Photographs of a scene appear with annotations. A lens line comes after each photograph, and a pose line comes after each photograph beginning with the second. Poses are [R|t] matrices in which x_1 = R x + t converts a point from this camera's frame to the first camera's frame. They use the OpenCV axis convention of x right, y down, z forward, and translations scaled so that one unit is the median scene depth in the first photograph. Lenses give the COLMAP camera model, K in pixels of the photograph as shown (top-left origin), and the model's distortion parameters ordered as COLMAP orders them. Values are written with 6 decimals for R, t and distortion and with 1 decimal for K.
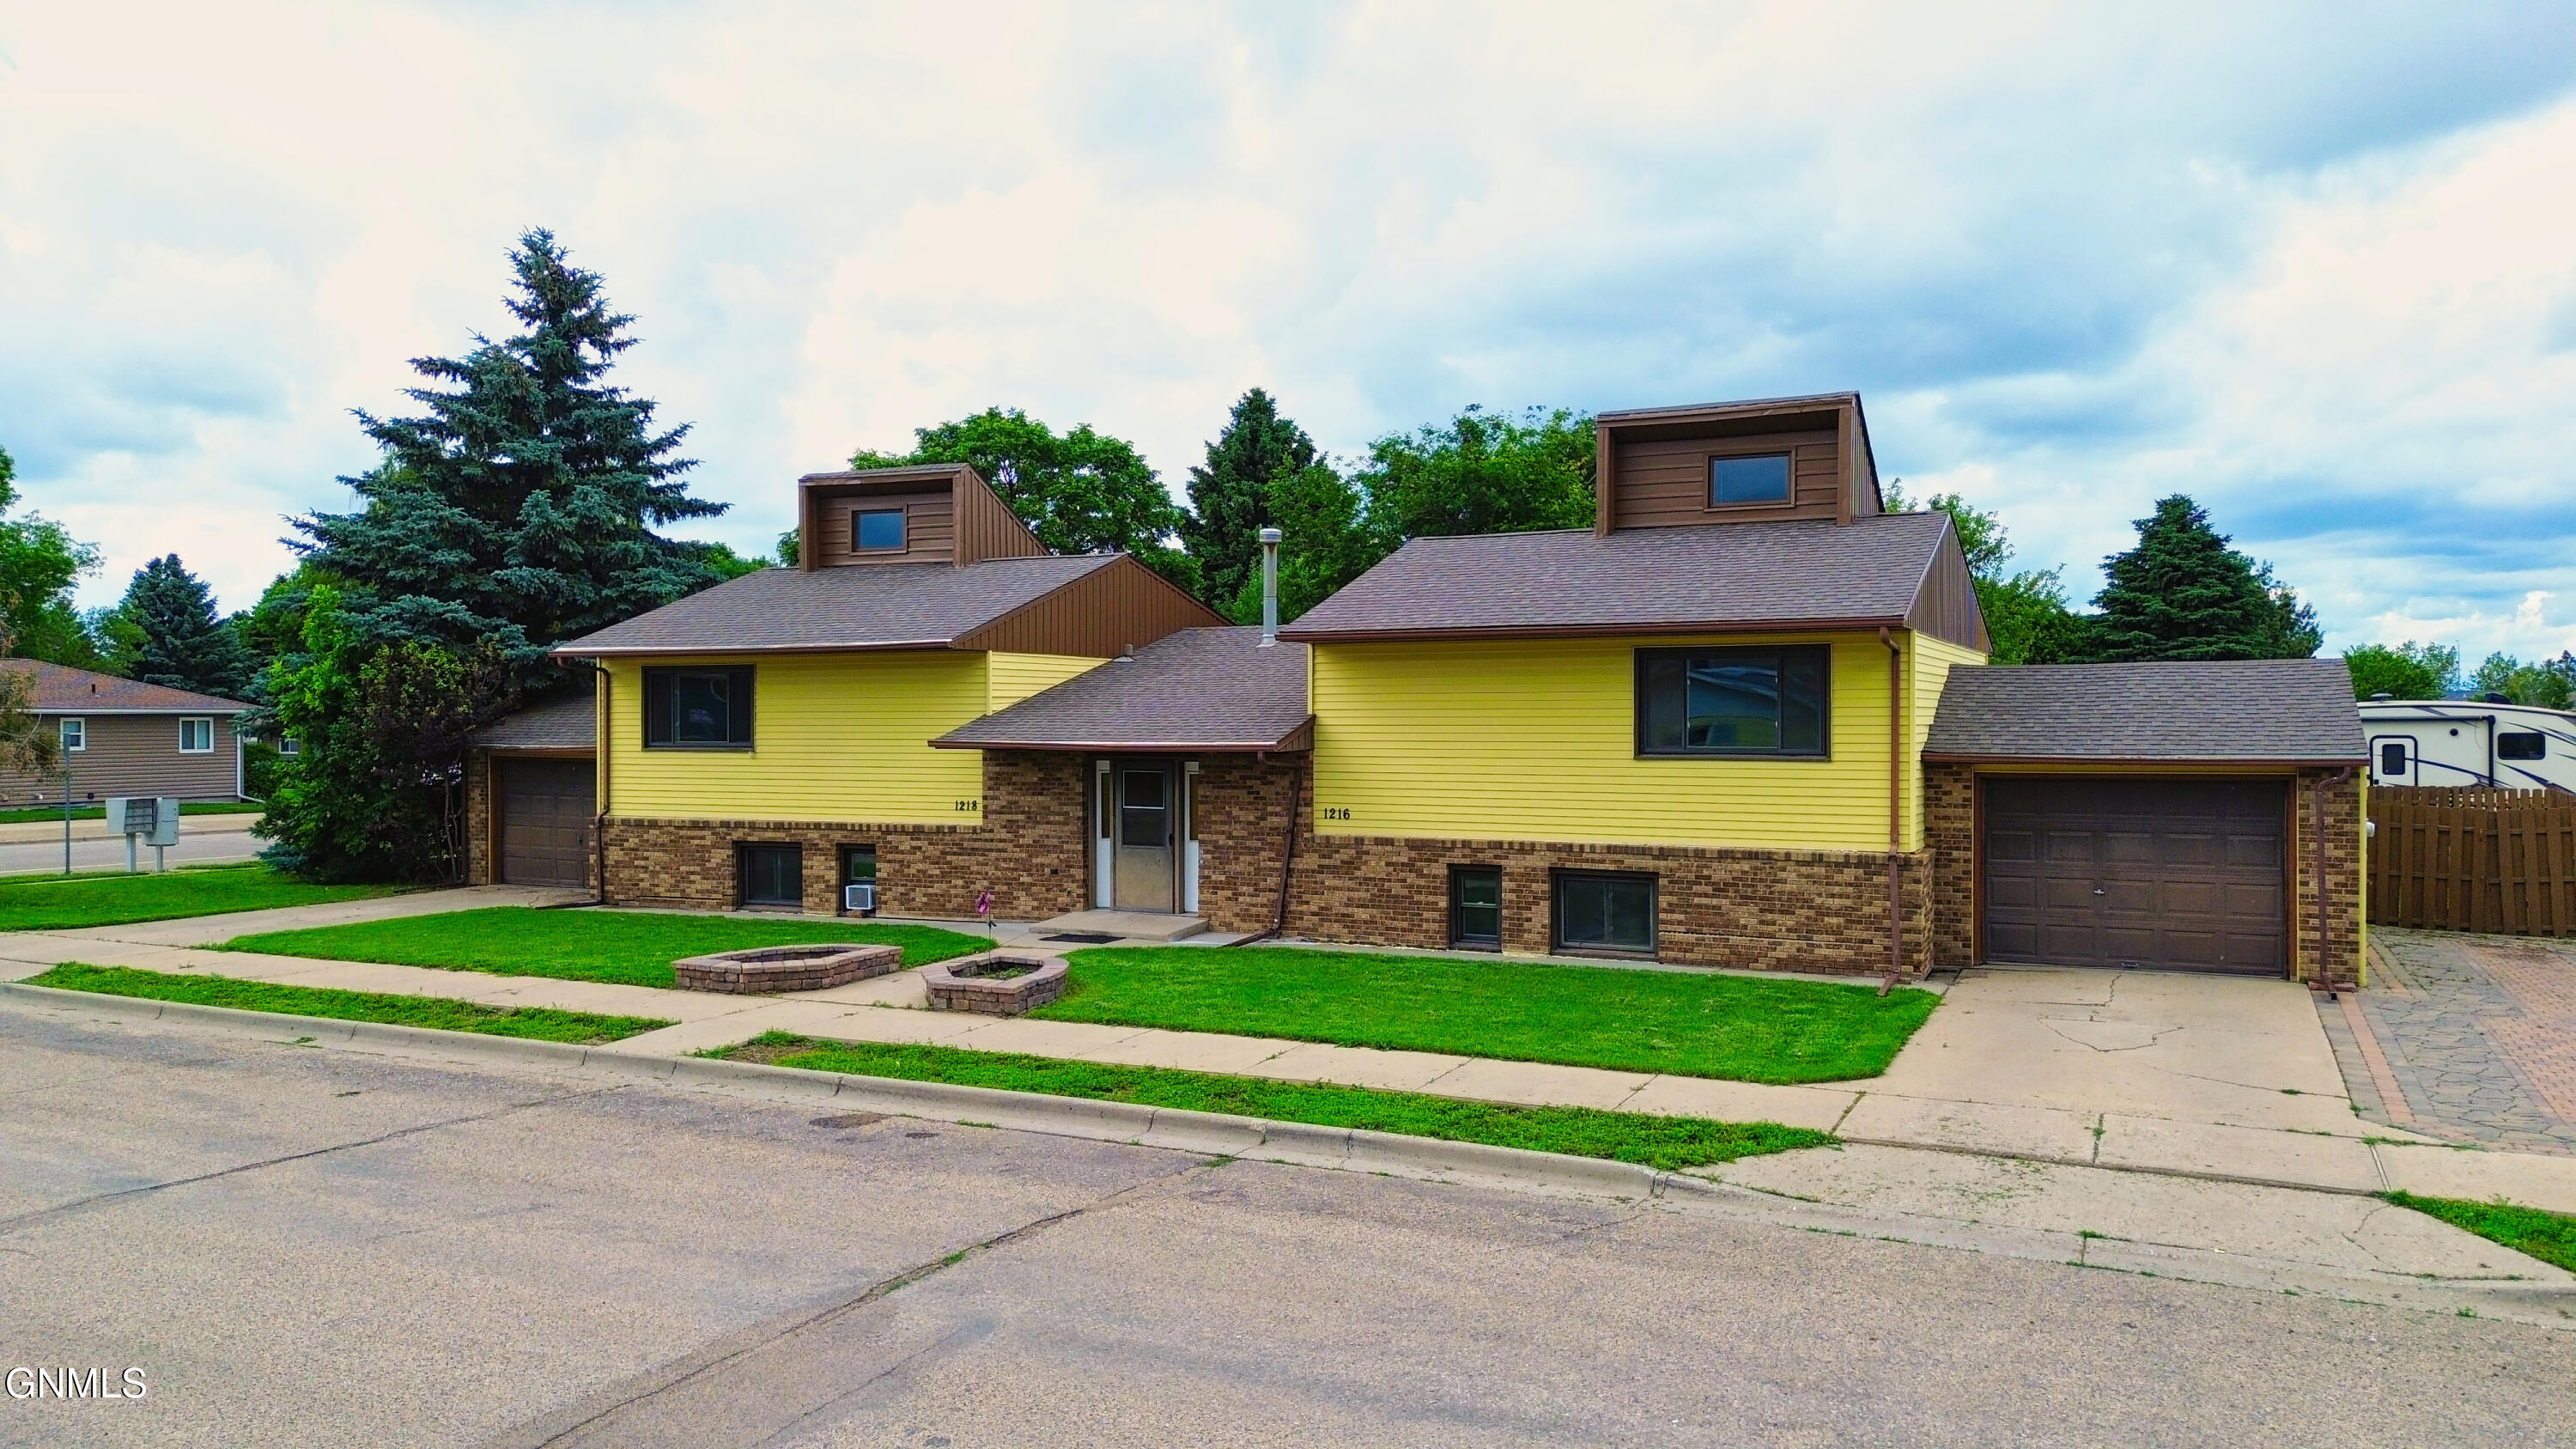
lens RADIAL K [[1803.5, 0, 1282.9], [0, 1803.5, 712.7], [0, 0, 1]] dist [0.136639, -0.235241]
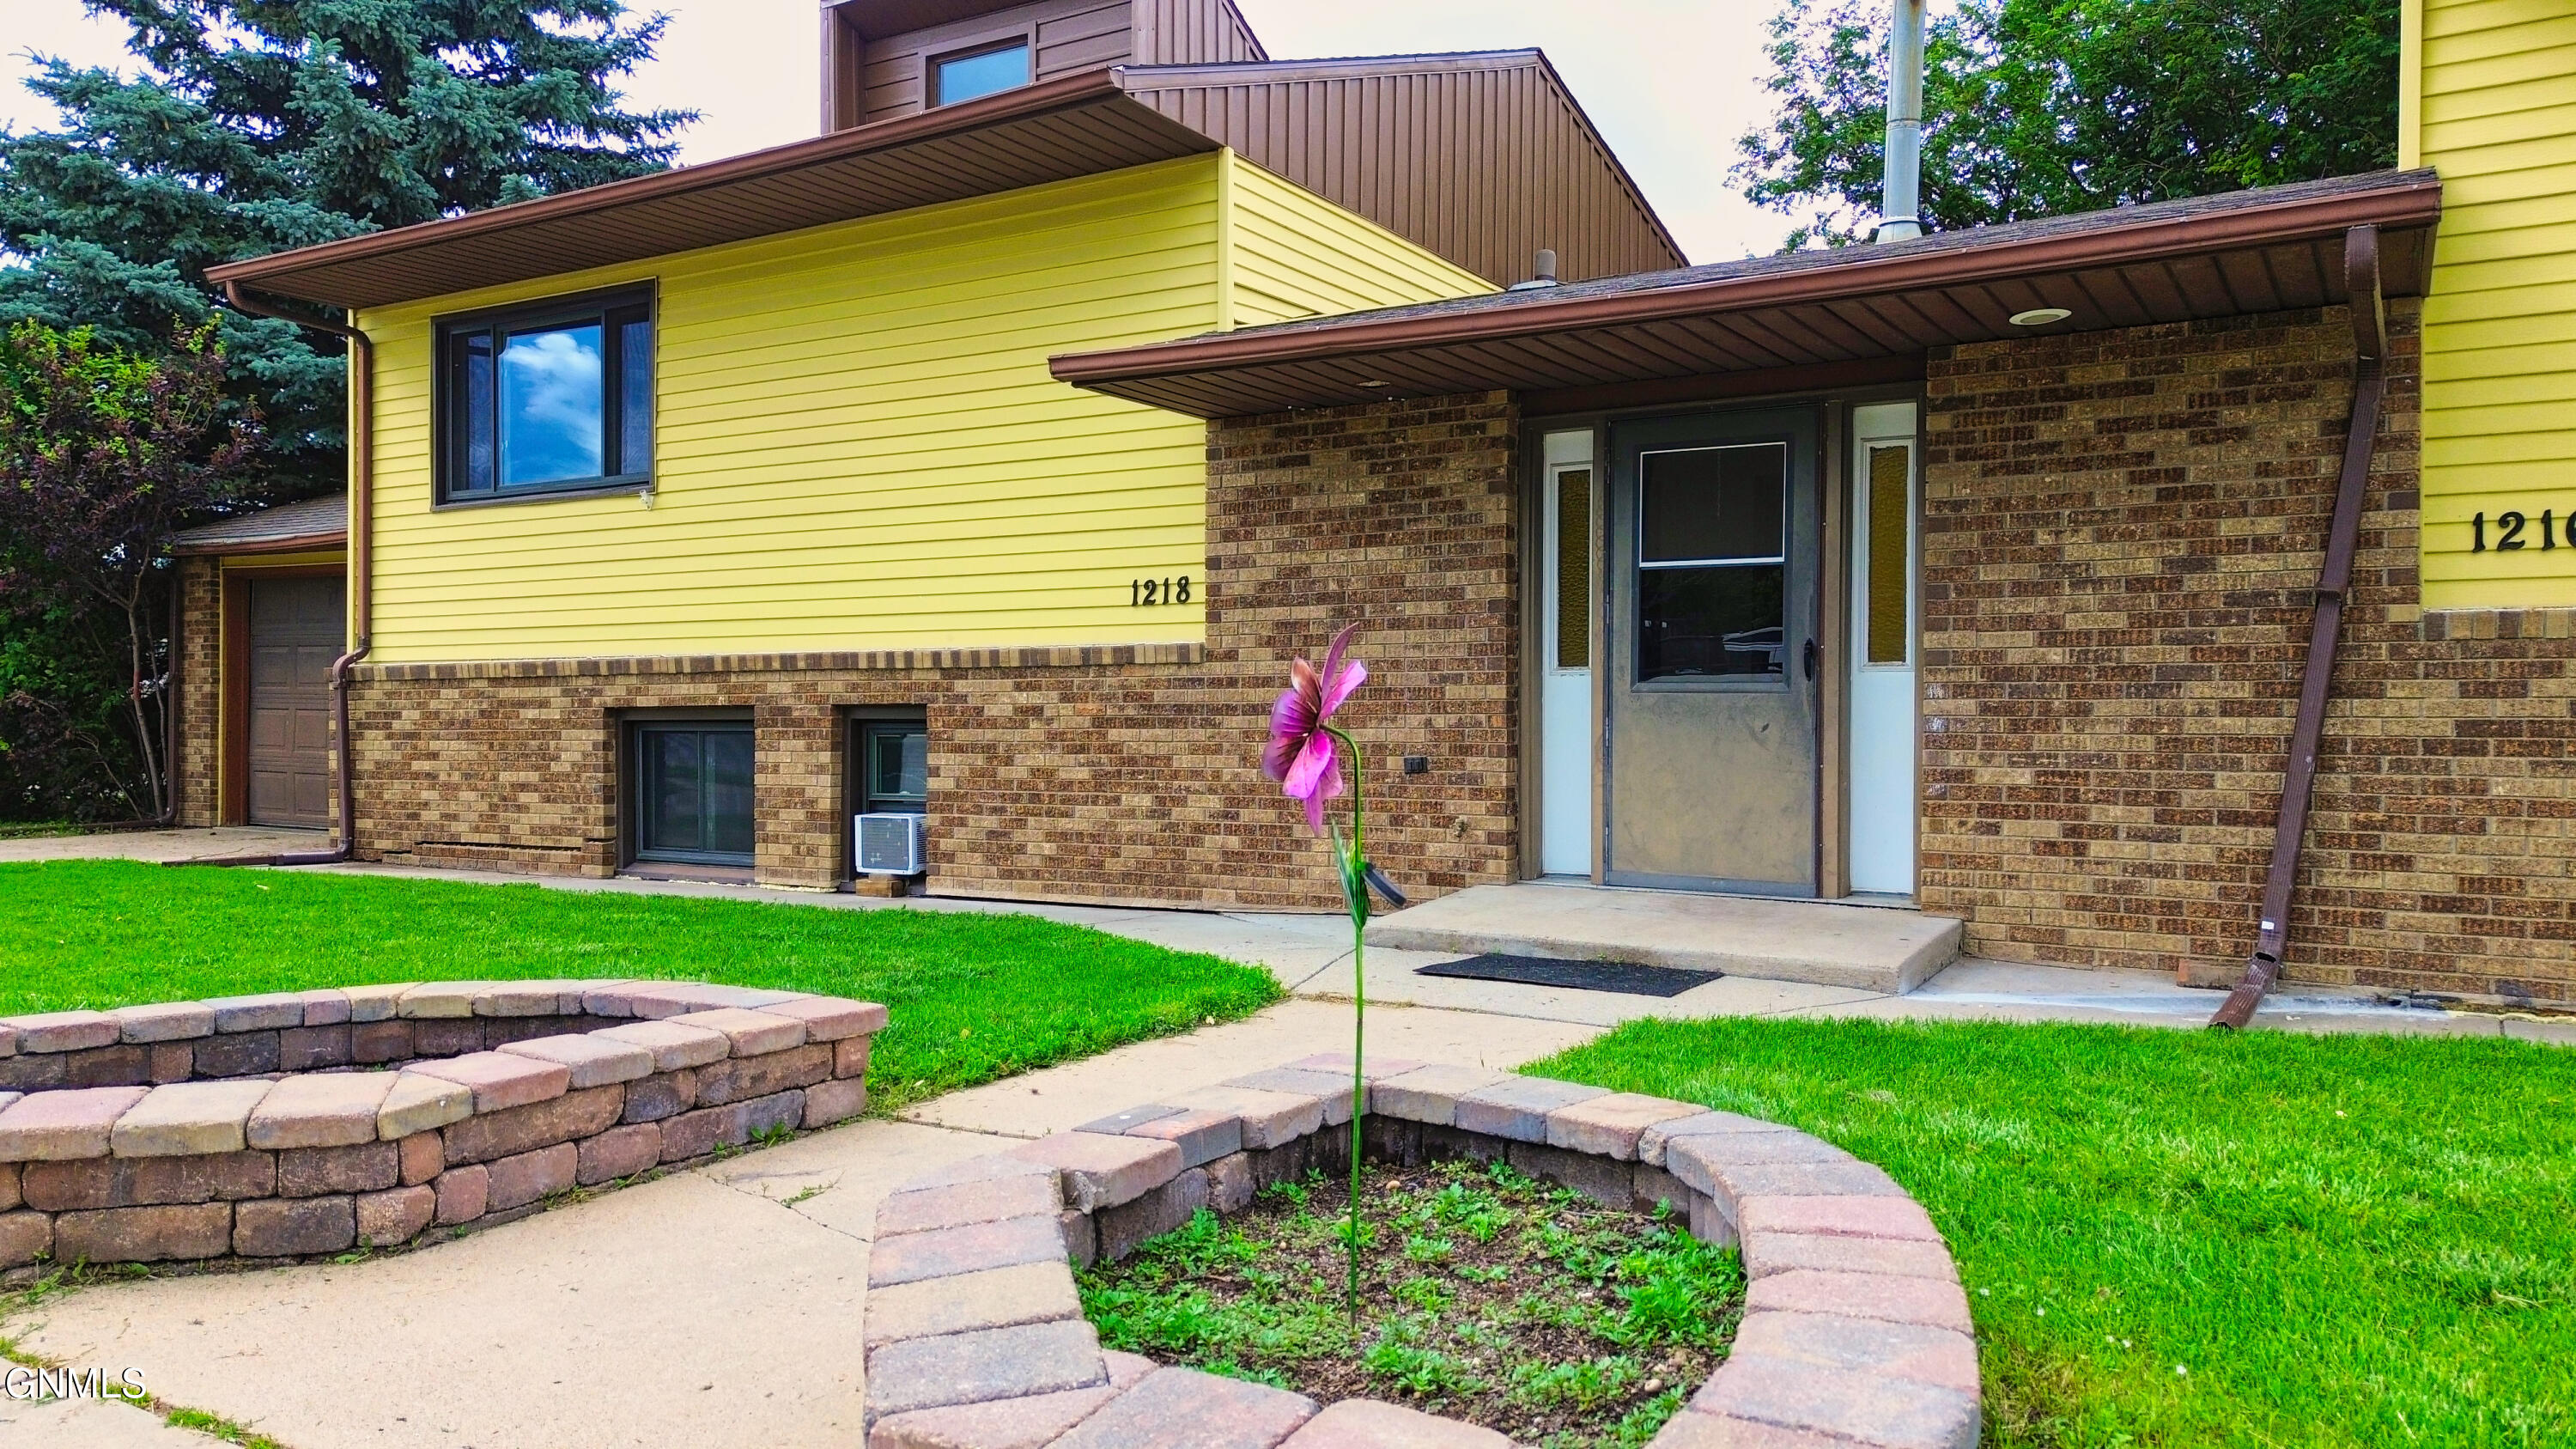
lens RADIAL K [[1814.9, 0, 1287.6], [0, 1814.9, 720.7], [0, 0, 1]] dist [0.093486, -0.093906]
pose [[0.995416, 0.006489, -0.095414, -0.117236], [-0.006530, 0.999979, -0.000120, 0.078848], [0.095412, 0.000743, 0.995438, 0.654530]]
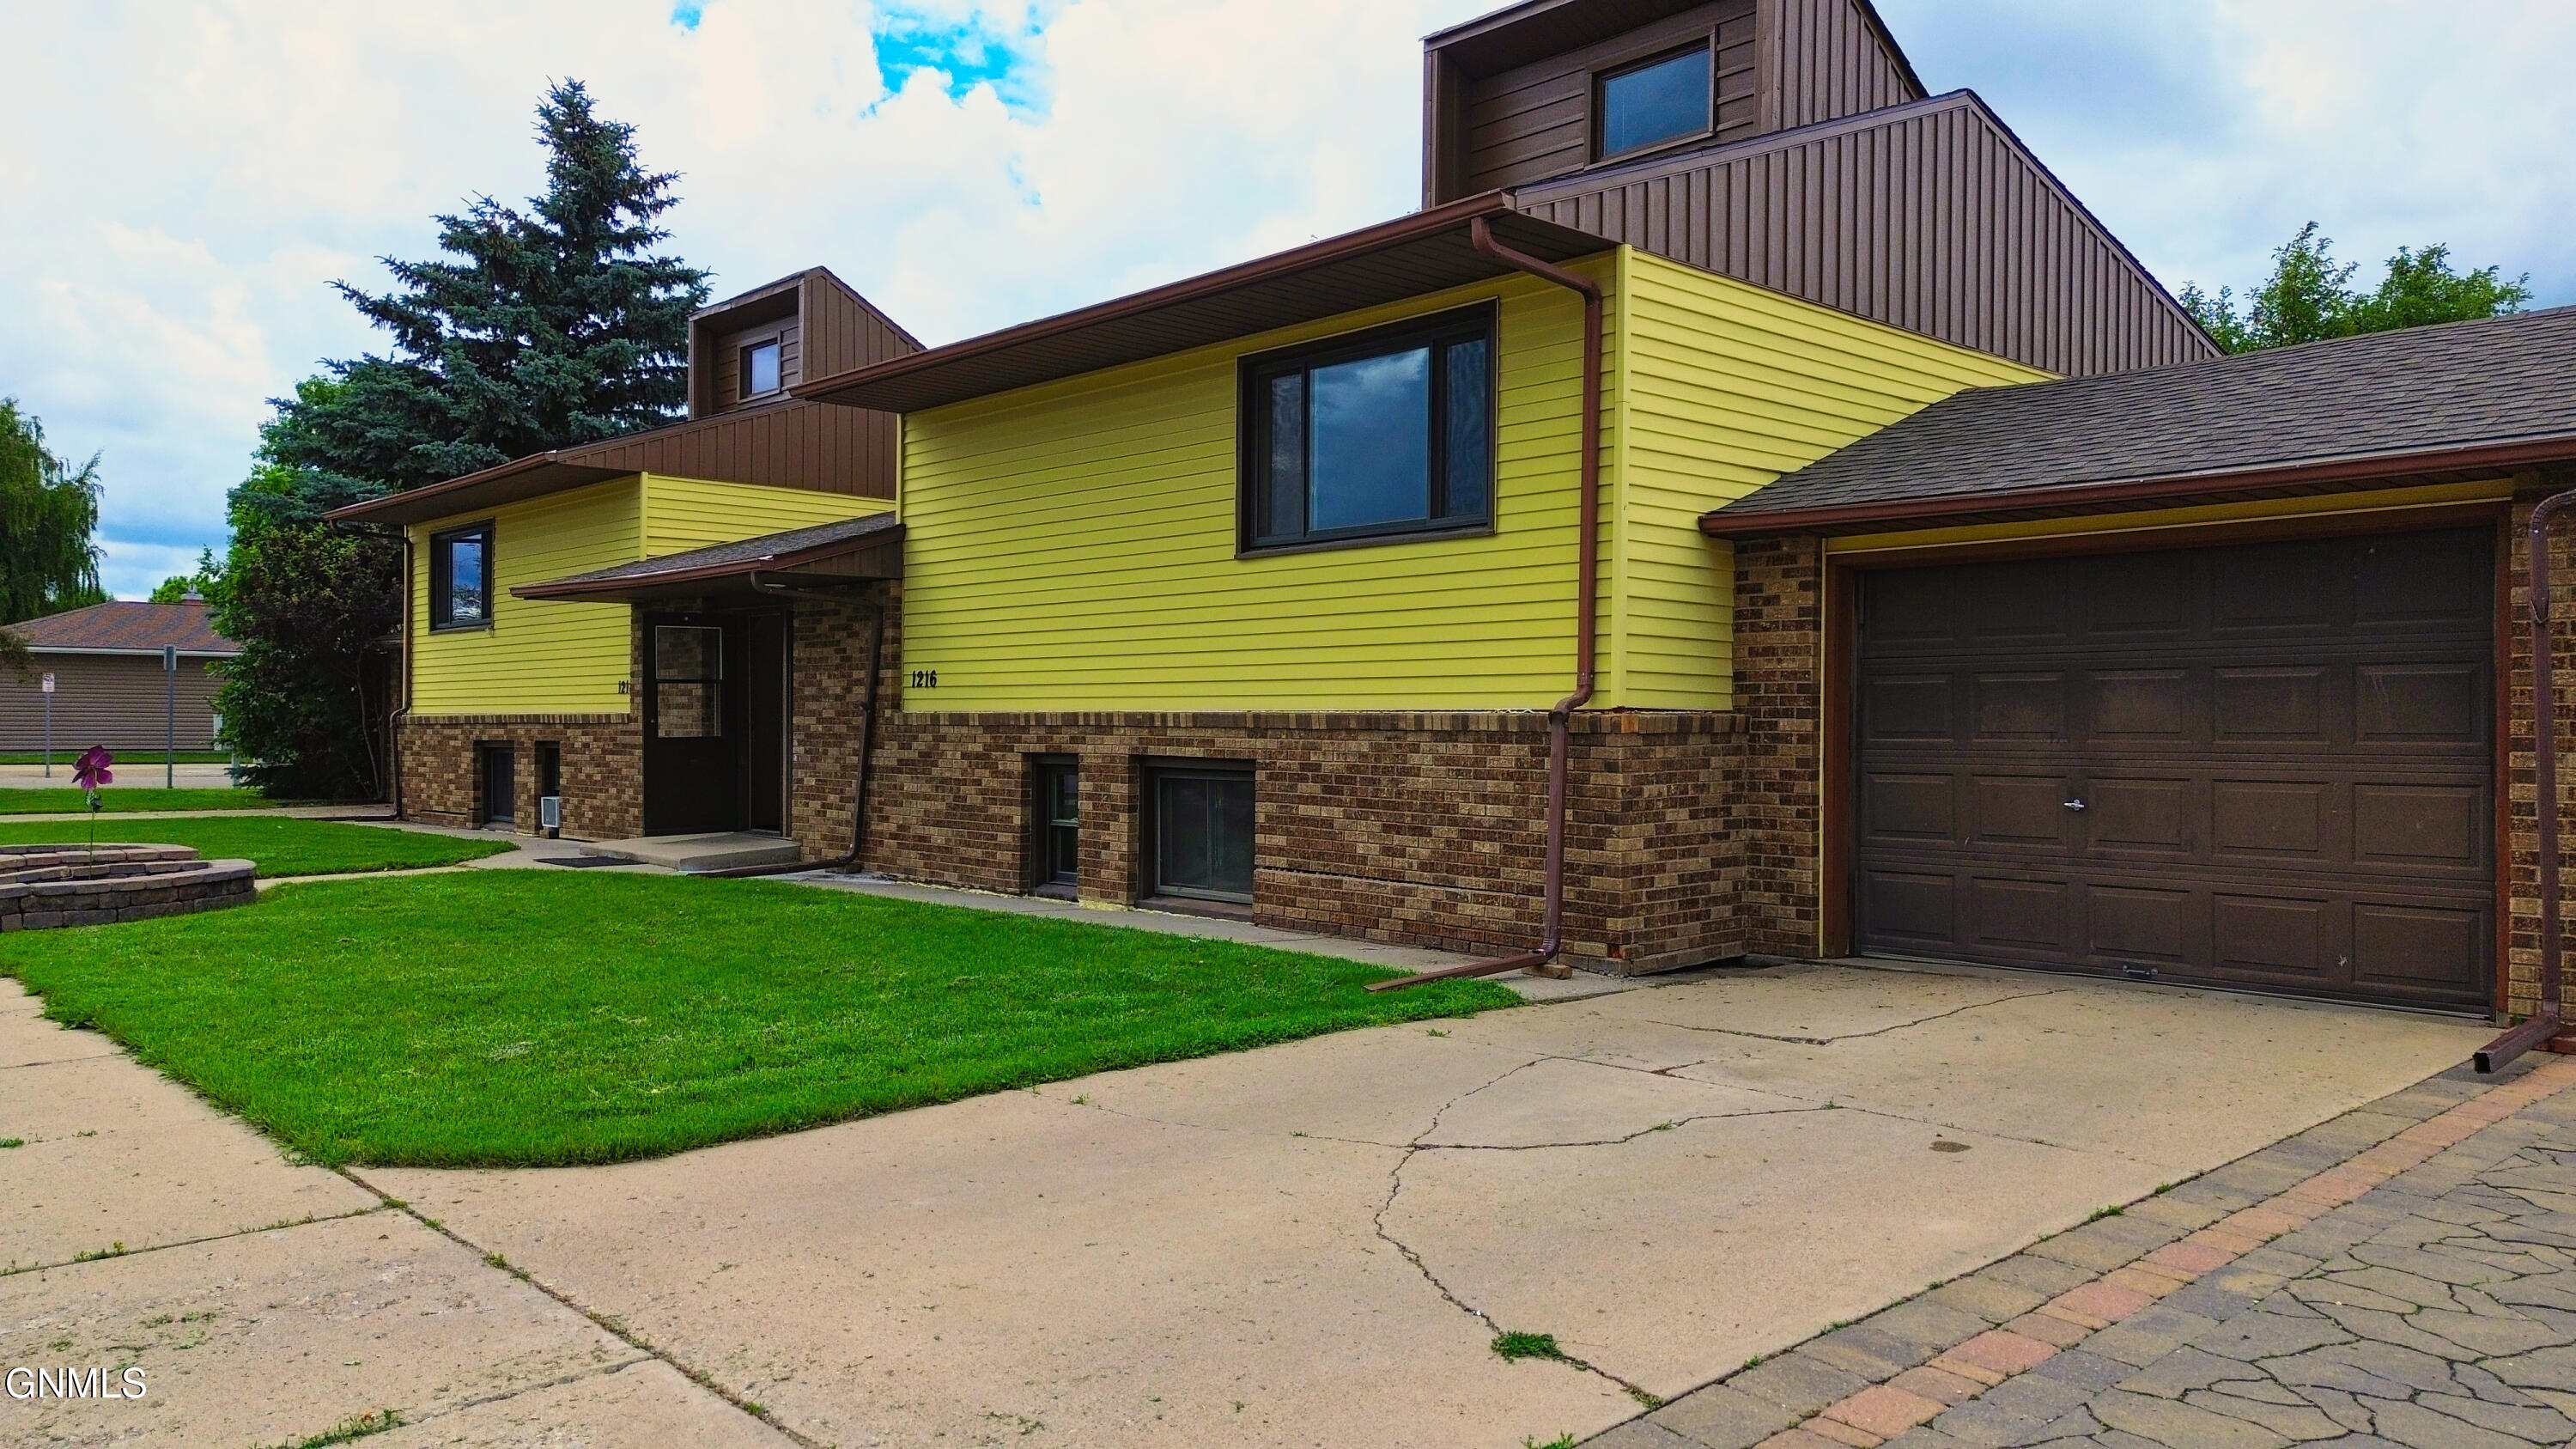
lens RADIAL K [[1817.7, 0, 1282.4], [0, 1817.7, 714.2], [0, 0, 1]] dist [0.081782, -0.082356]
pose [[0.930644, 0.005377, -0.365885, 0.351756], [-0.006926, 0.999972, -0.002921, 0.064066], [0.365859, 0.005253, 0.930655, 0.416083]]
